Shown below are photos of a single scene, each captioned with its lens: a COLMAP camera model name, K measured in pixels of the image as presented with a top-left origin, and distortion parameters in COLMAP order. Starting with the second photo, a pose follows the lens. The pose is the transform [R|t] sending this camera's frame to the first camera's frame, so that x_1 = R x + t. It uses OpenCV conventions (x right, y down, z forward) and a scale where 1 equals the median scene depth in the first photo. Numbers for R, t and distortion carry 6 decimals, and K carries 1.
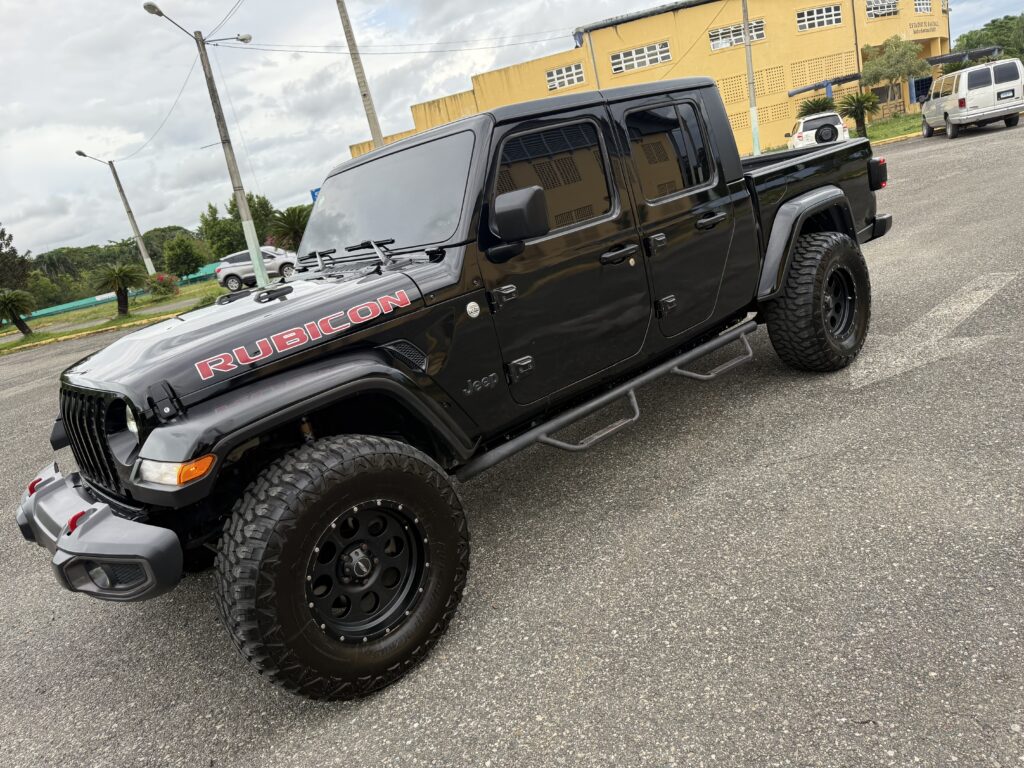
lens RADIAL K [[733.1, 0, 512.0], [0, 733.1, 384.0], [0, 0, 1]] dist [0.047374, -0.052308]
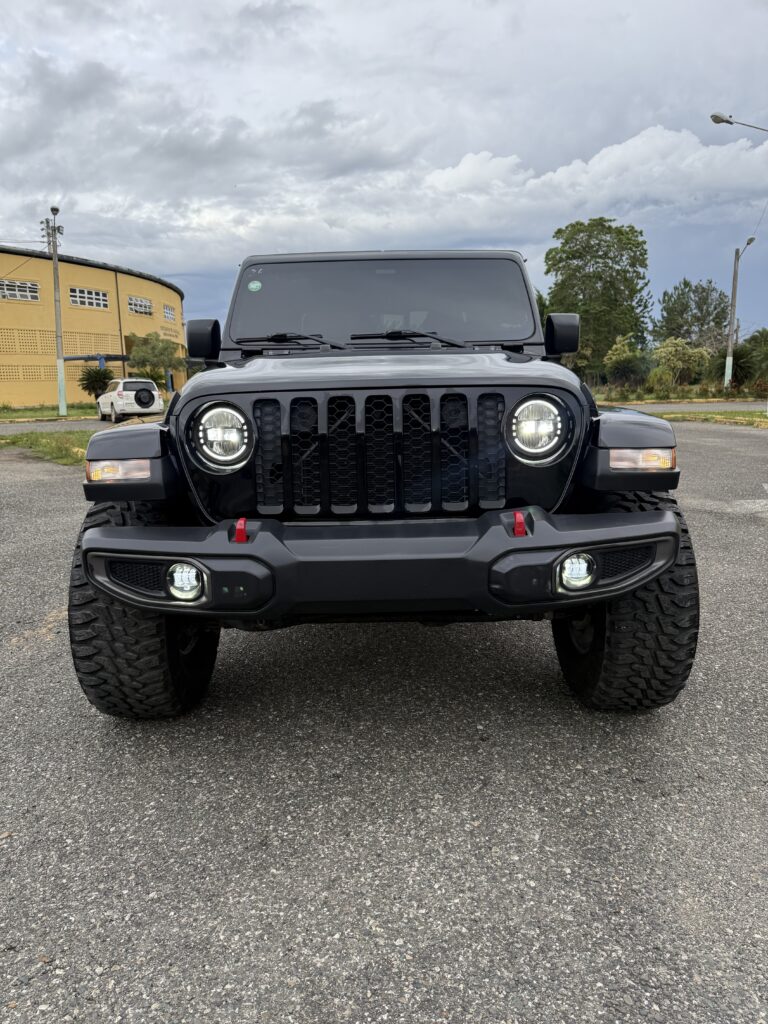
lens RADIAL K [[733.1, 0, 384.0], [0, 733.1, 512.0], [0, 0, 1]] dist [0.047374, -0.052308]
pose [[0.664869, 0.074681, 0.743217, -0.079749], [0.071014, 0.984163, -0.162420, 0.018047], [-0.743576, 0.160766, 0.649036, 0.033931]]
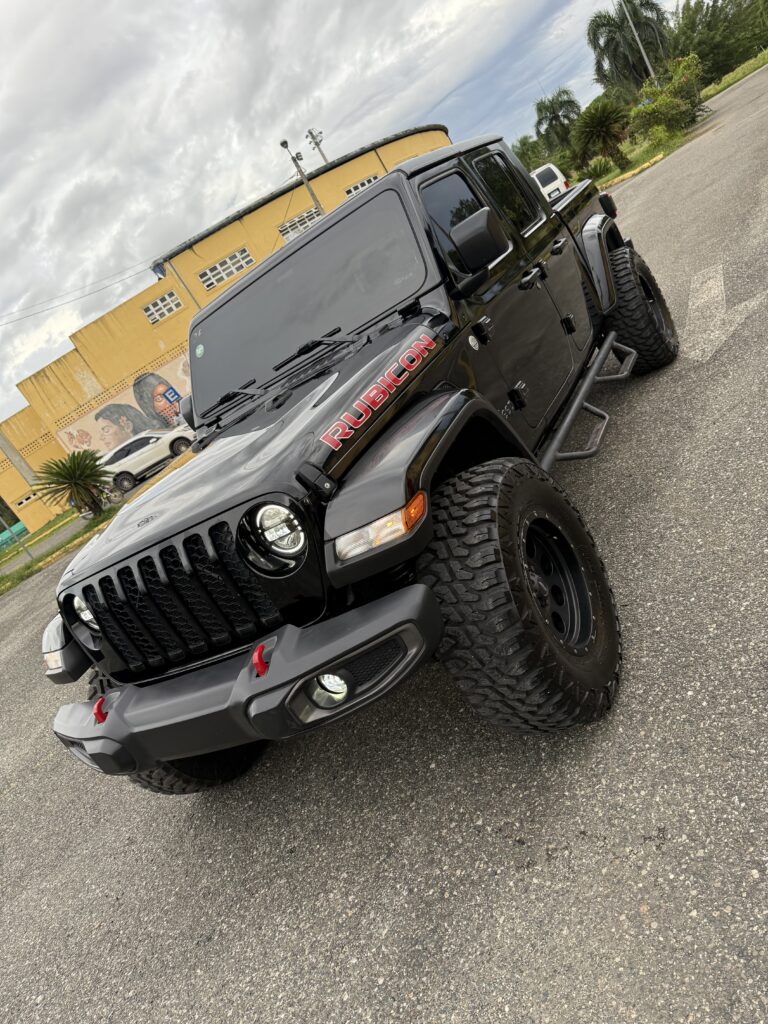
lens RADIAL K [[738.3, 0, 380.9], [0, 738.3, 511.5], [0, 0, 1]] dist [0.046278, -0.059804]
pose [[0.887125, -0.377576, 0.265416, -0.037740], [0.404065, 0.913290, -0.051315, 0.007813], [-0.223027, 0.152768, 0.962767, 0.007331]]
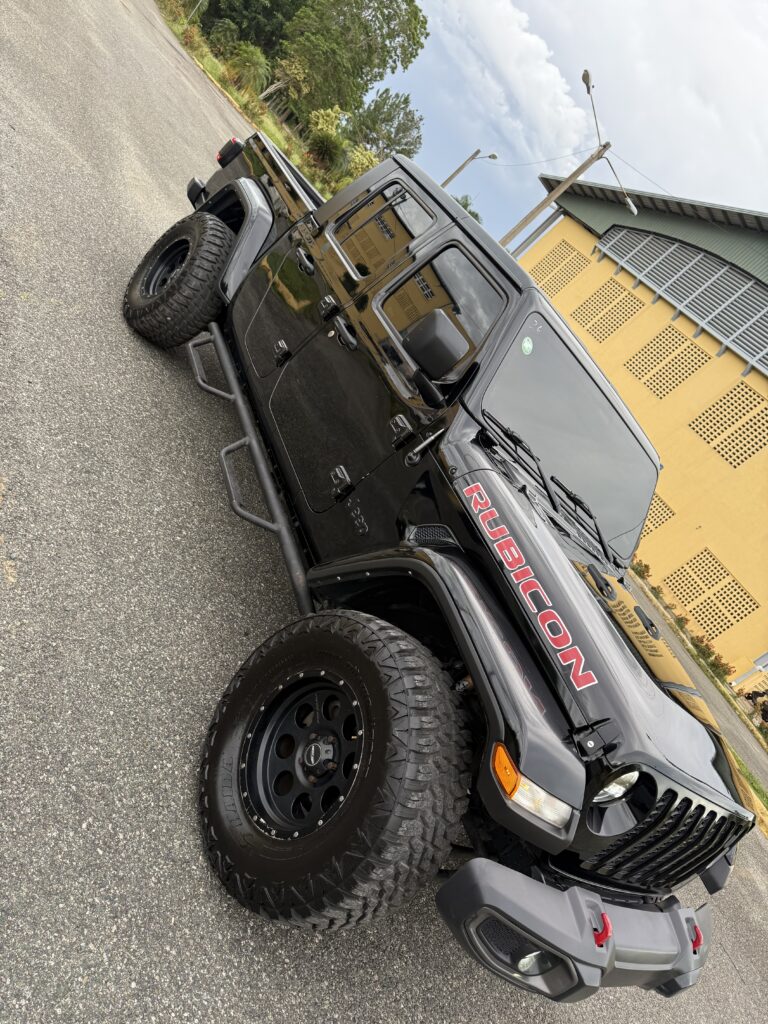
lens RADIAL K [[738.3, 0, 380.9], [0, 738.3, 511.5], [0, 0, 1]] dist [0.046278, -0.059804]
pose [[0.019931, -0.036461, 0.999136, -0.097391], [-0.554568, 0.831108, 0.041392, -0.006947], [-0.831900, -0.554914, -0.003655, 0.102850]]
